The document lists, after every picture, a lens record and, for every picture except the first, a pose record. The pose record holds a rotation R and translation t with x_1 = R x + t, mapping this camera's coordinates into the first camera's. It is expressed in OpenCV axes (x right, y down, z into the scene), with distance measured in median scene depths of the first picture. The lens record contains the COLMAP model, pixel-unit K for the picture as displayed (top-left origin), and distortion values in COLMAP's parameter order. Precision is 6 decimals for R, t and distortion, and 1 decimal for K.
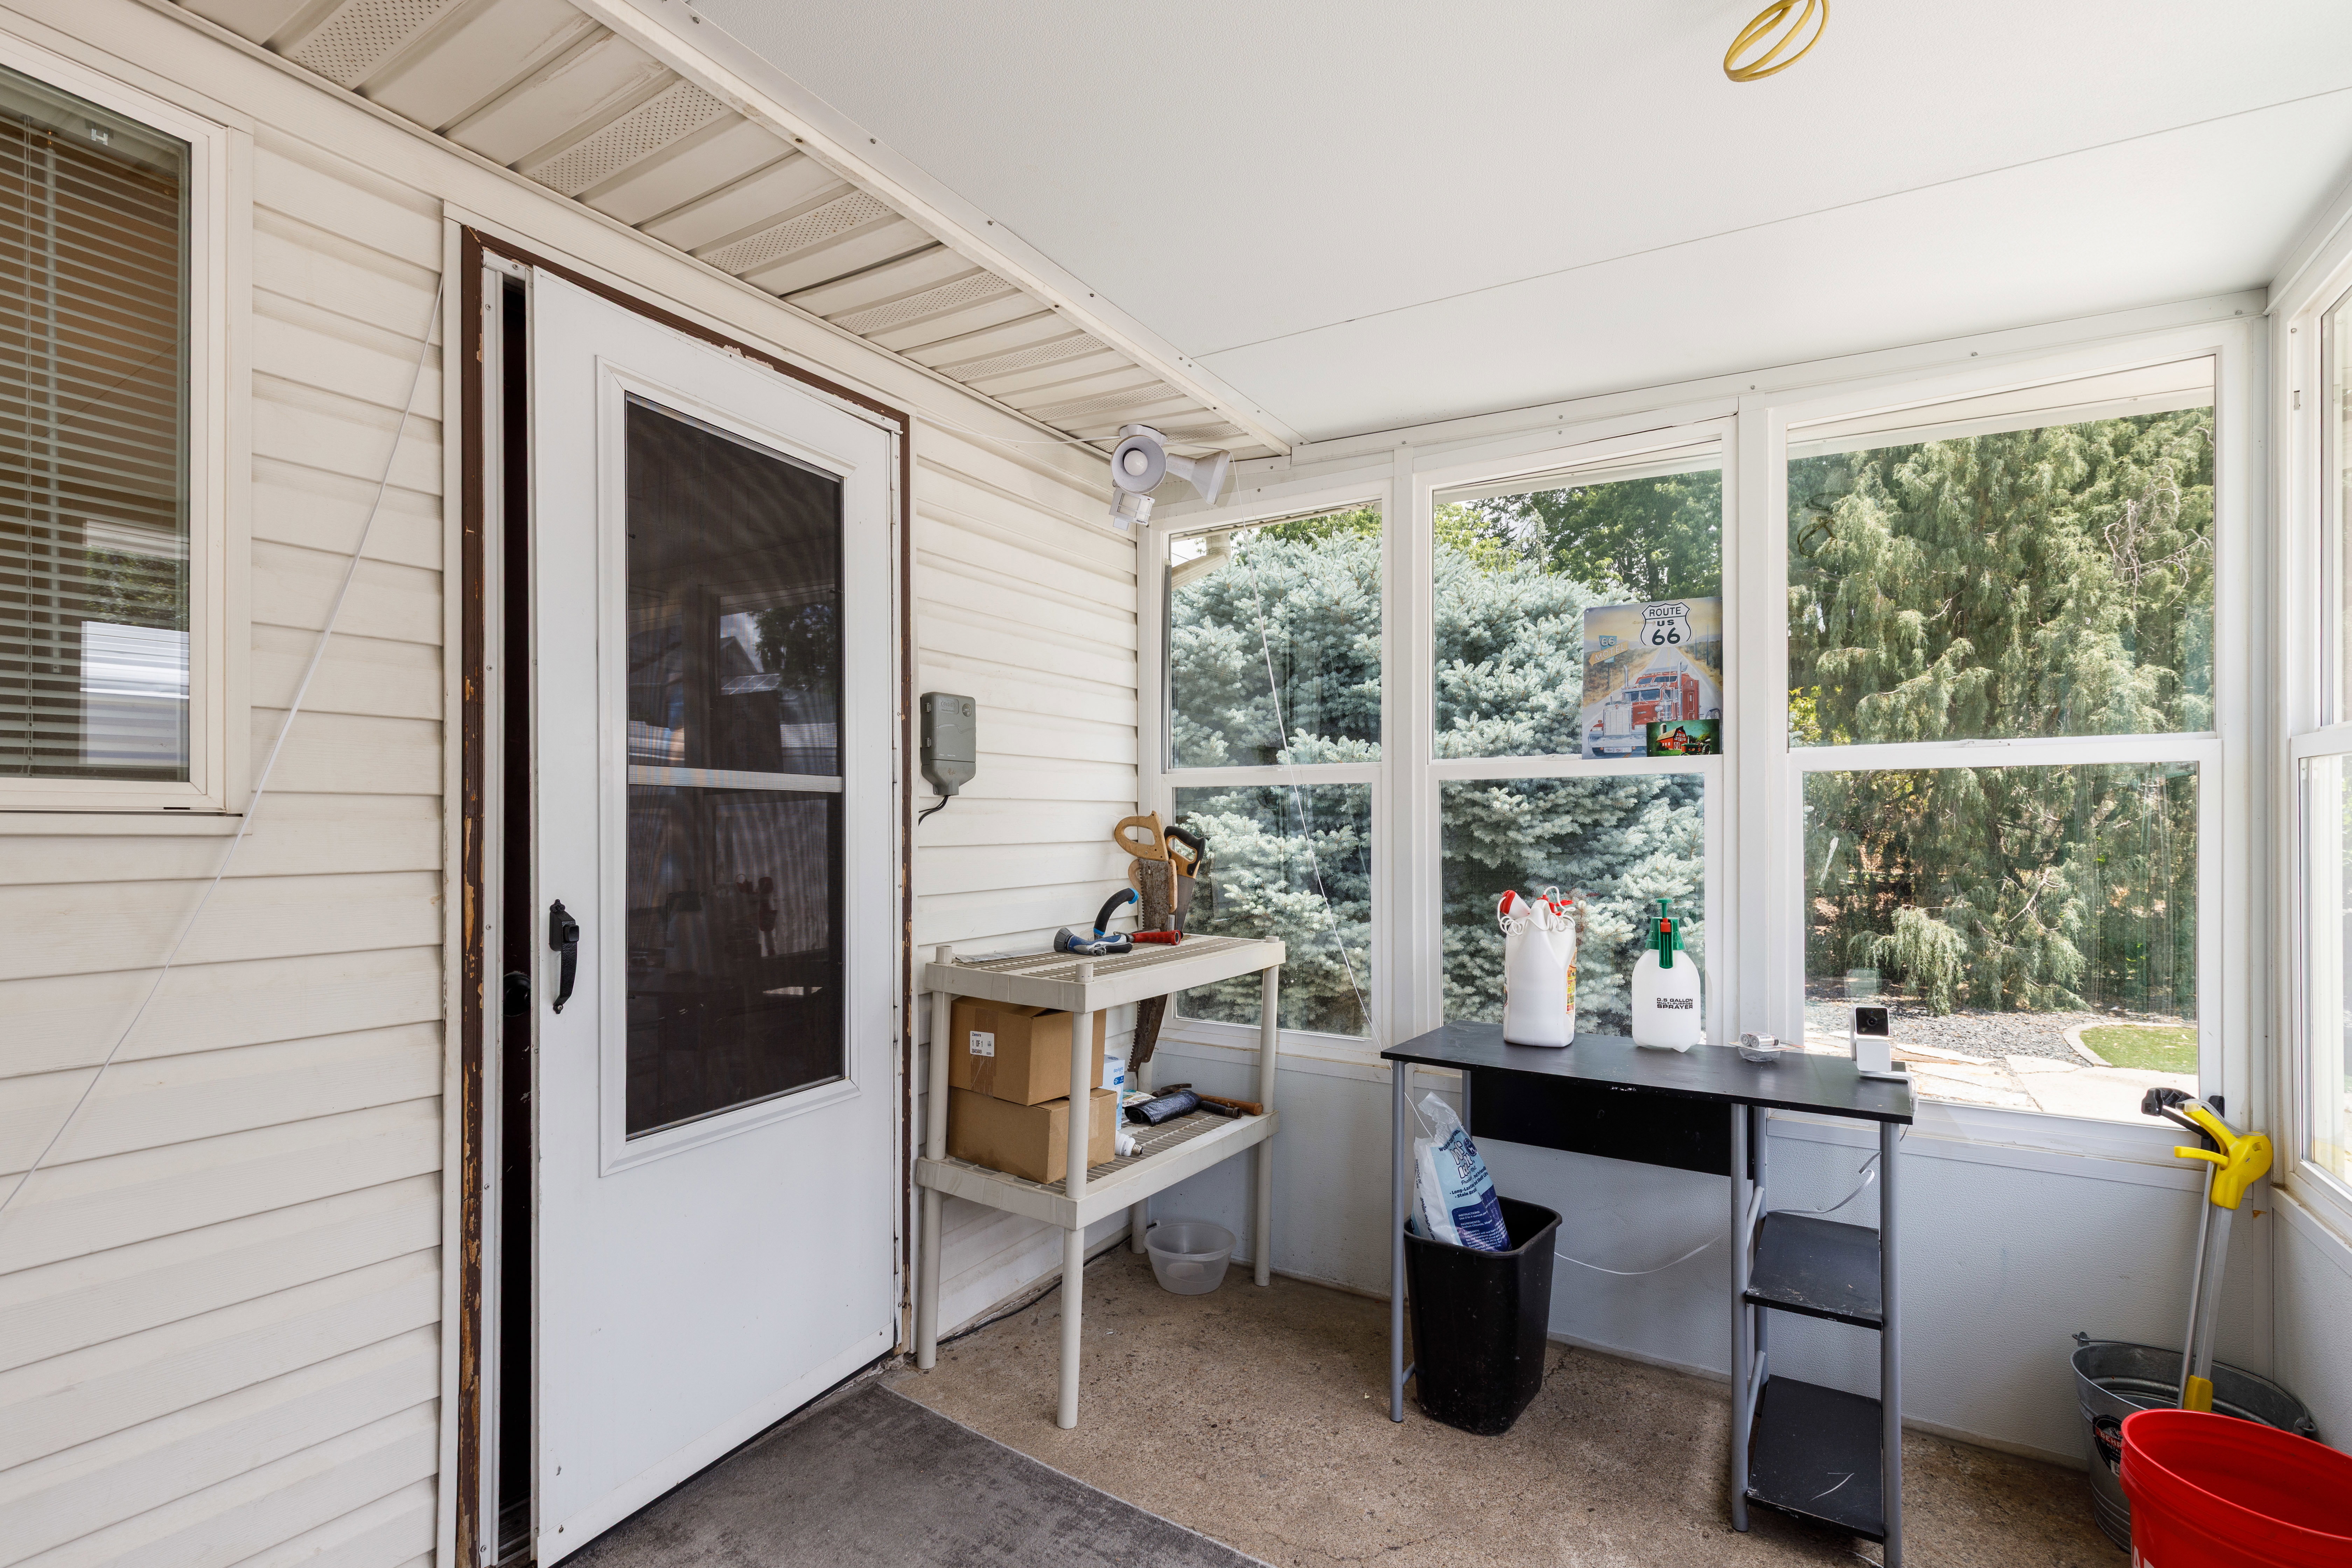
lens RADIAL K [[1103.2, 0, 1173.6], [0, 1103.2, 822.9], [0, 0, 1]] dist [-0.000255, -0.000122]
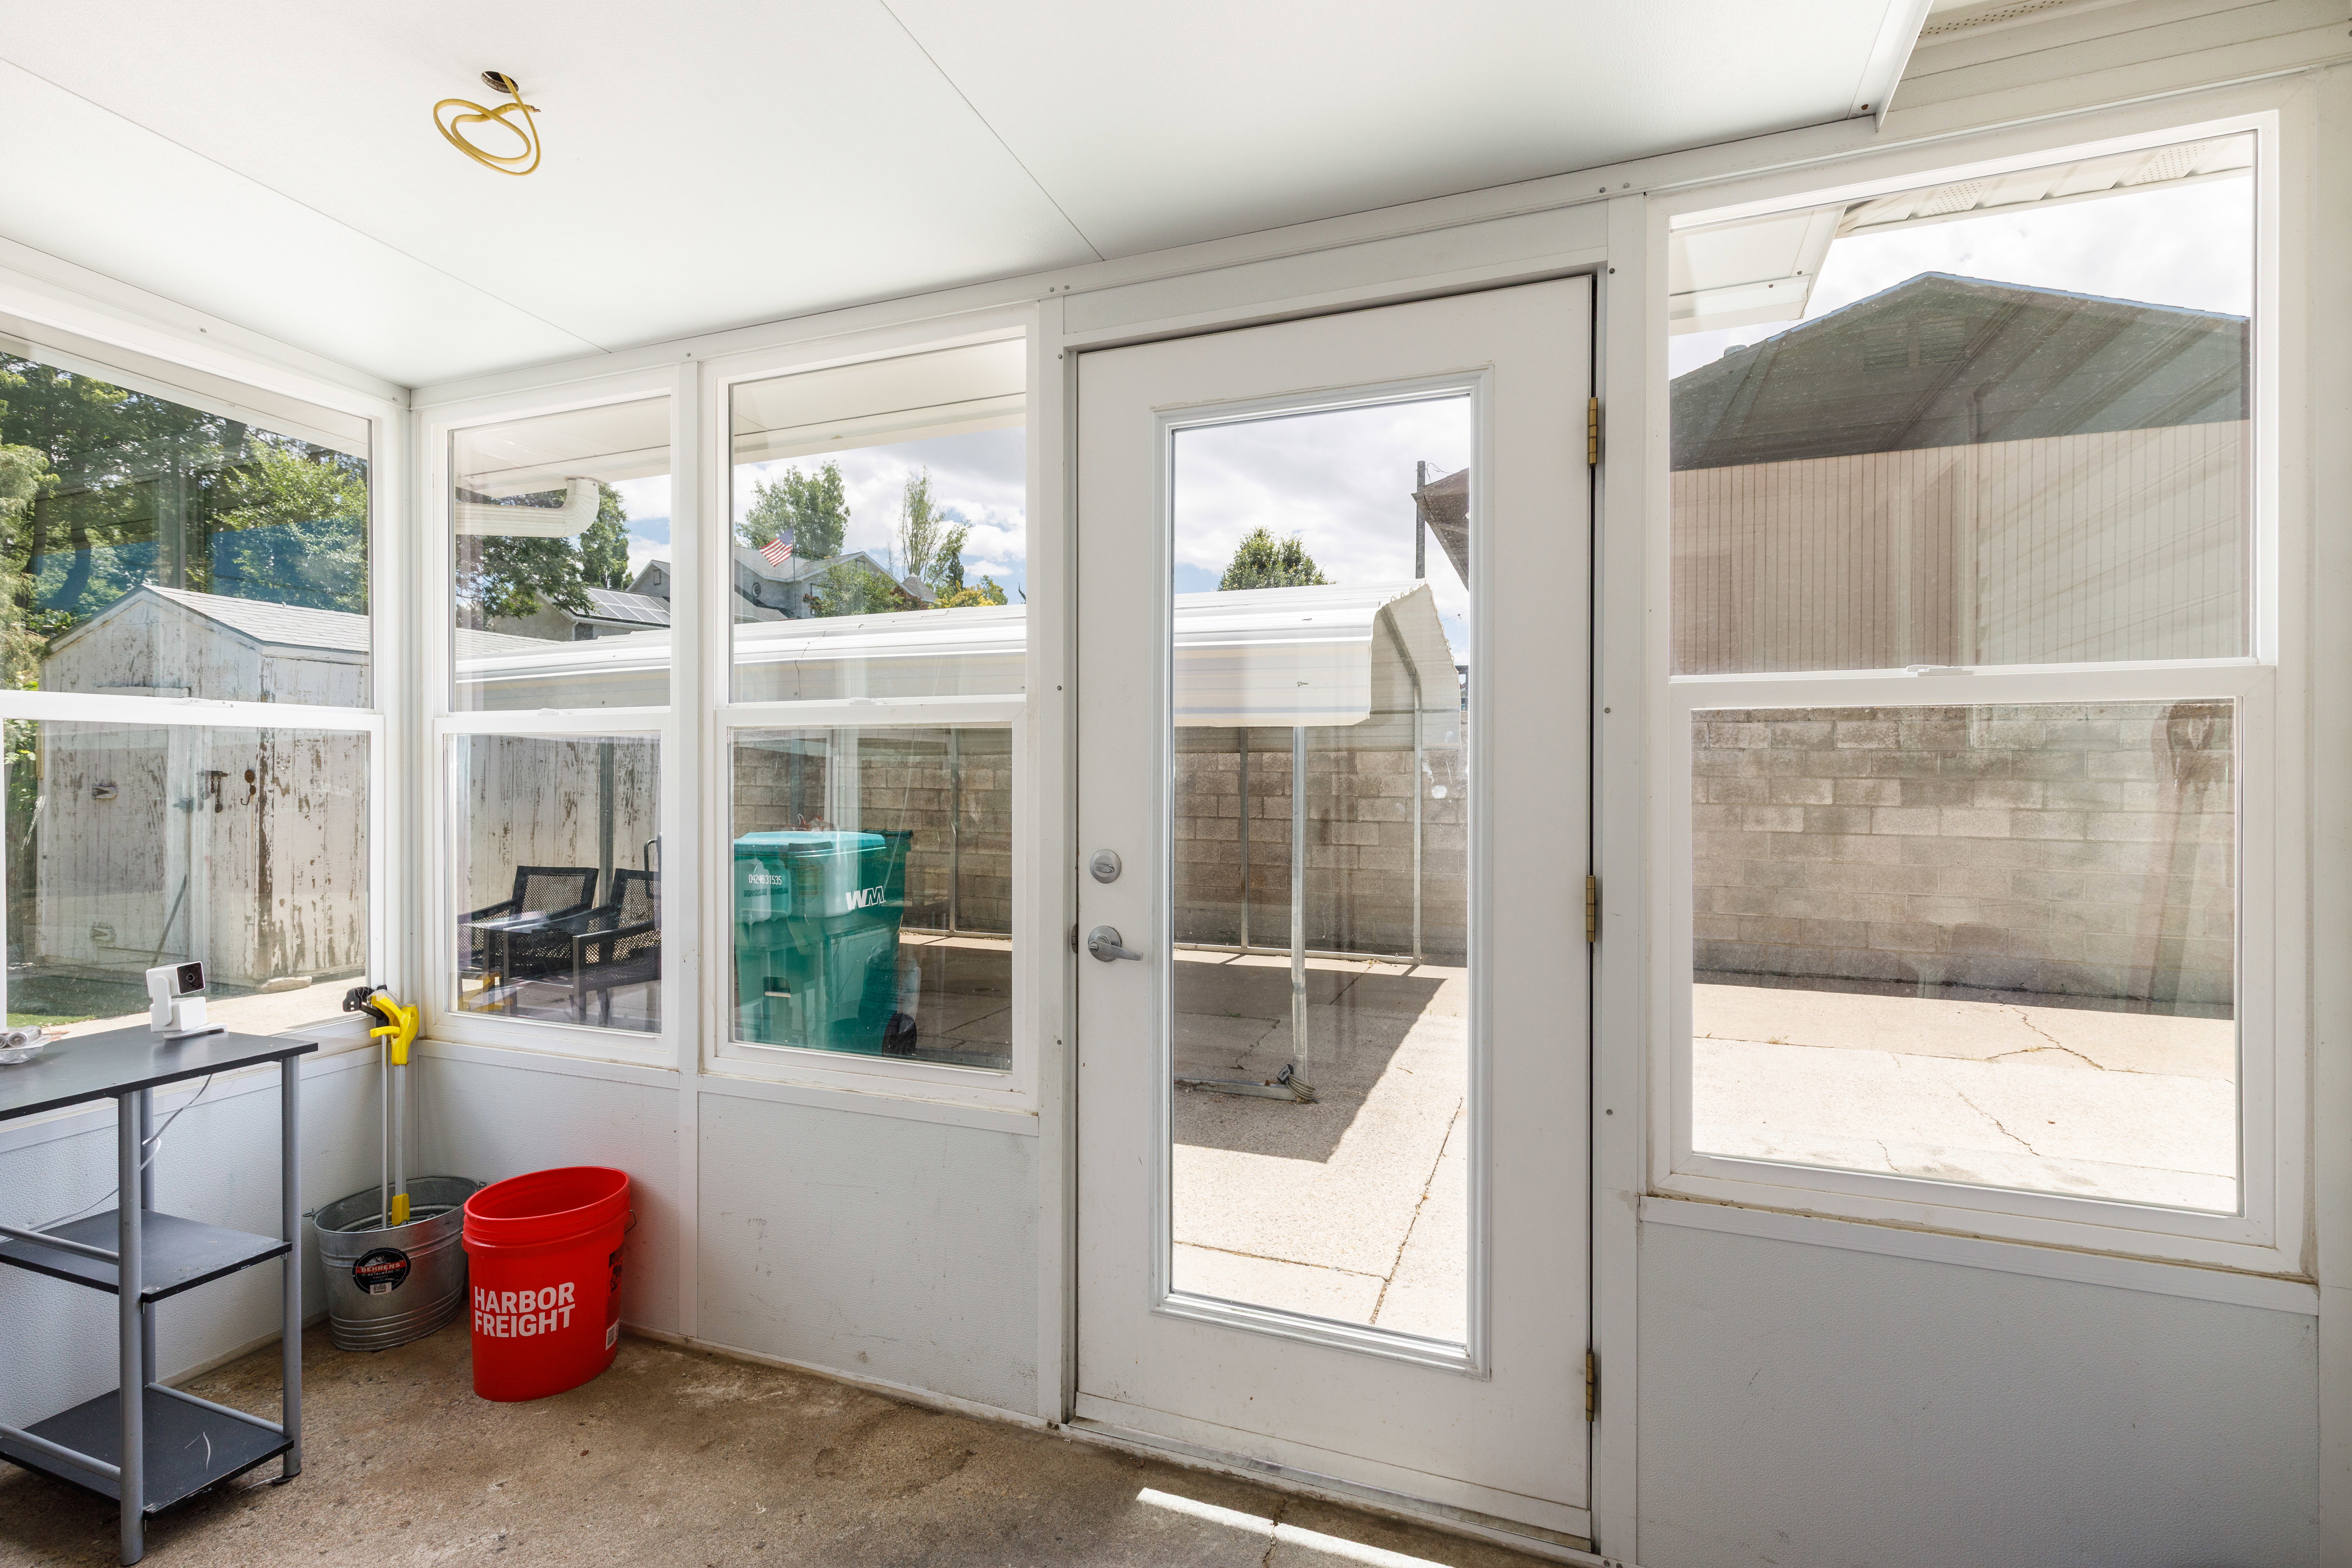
lens RADIAL K [[1067.7, 0, 1171.7], [0, 1067.7, 768.9], [0, 0, 1]] dist [0.011660, 0.000102]
pose [[-0.188107, 0.007462, 0.982120, -0.512773], [0.000128, 0.999971, -0.007573, -0.002325], [-0.982149, -0.001299, -0.188103, 0.321796]]
